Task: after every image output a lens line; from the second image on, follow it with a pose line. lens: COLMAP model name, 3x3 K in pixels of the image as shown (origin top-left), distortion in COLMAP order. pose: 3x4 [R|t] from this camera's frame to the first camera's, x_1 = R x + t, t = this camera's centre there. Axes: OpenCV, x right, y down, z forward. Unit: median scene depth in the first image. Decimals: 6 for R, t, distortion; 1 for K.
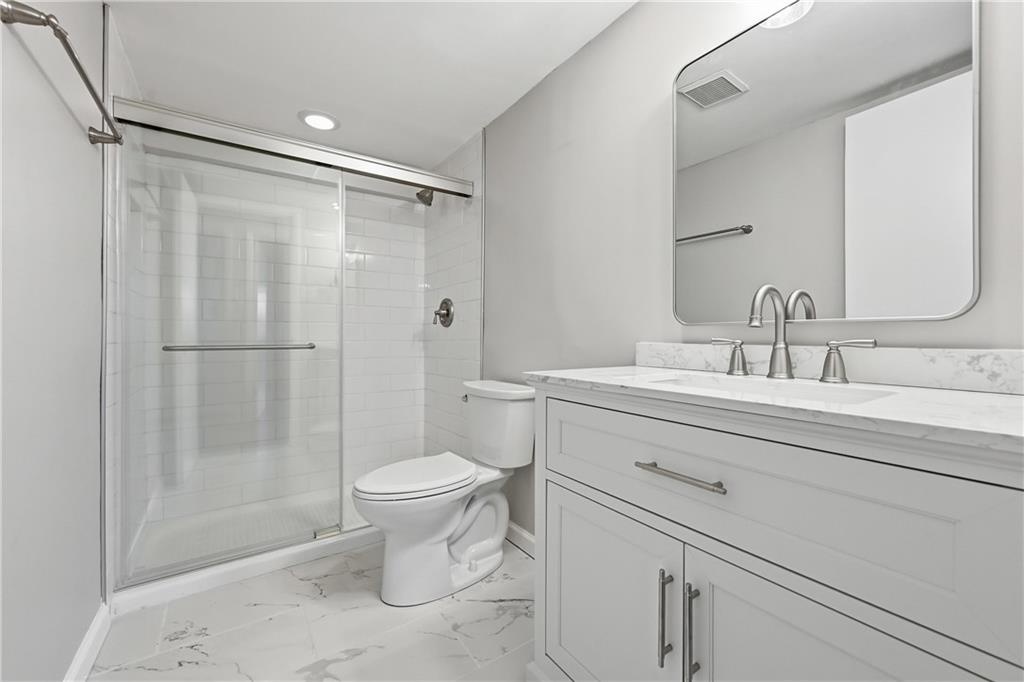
lens RADIAL K [[405.2, 0, 511.0], [0, 405.2, 334.7], [0, 0, 1]] dist [0.003029, 0.000540]
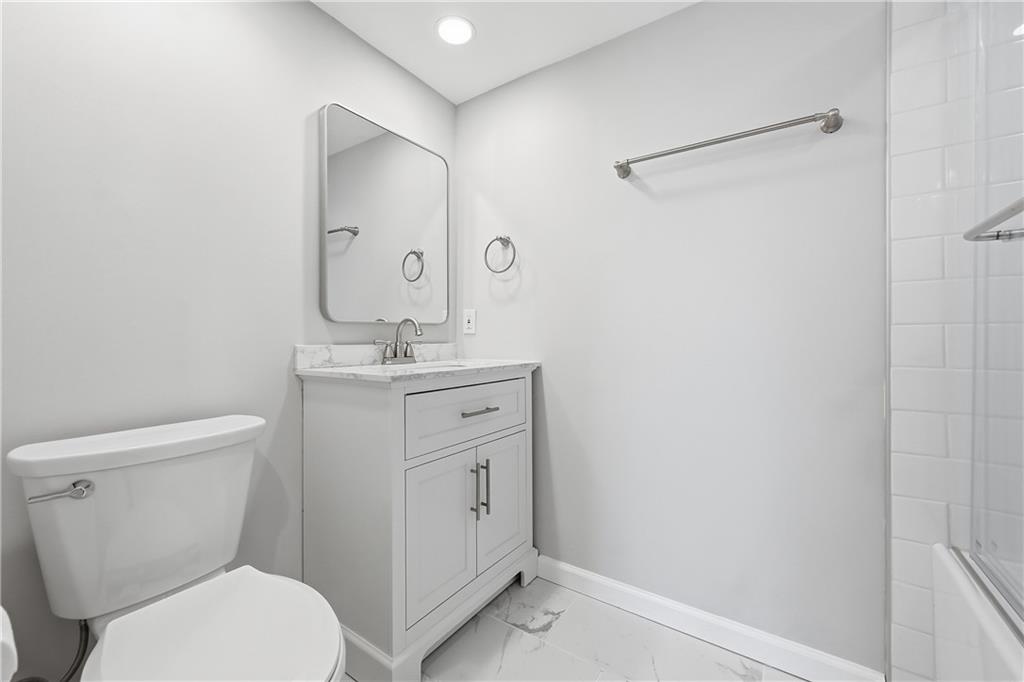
lens RADIAL K [[405.2, 0, 512.2], [0, 405.2, 337.5], [0, 0, 1]] dist [0.003029, 0.000540]
pose [[-0.356958, -0.003508, 0.934114, -1.044302], [0.007069, 0.999954, 0.006457, -0.004137], [-0.934094, 0.008908, -0.356917, 1.131695]]
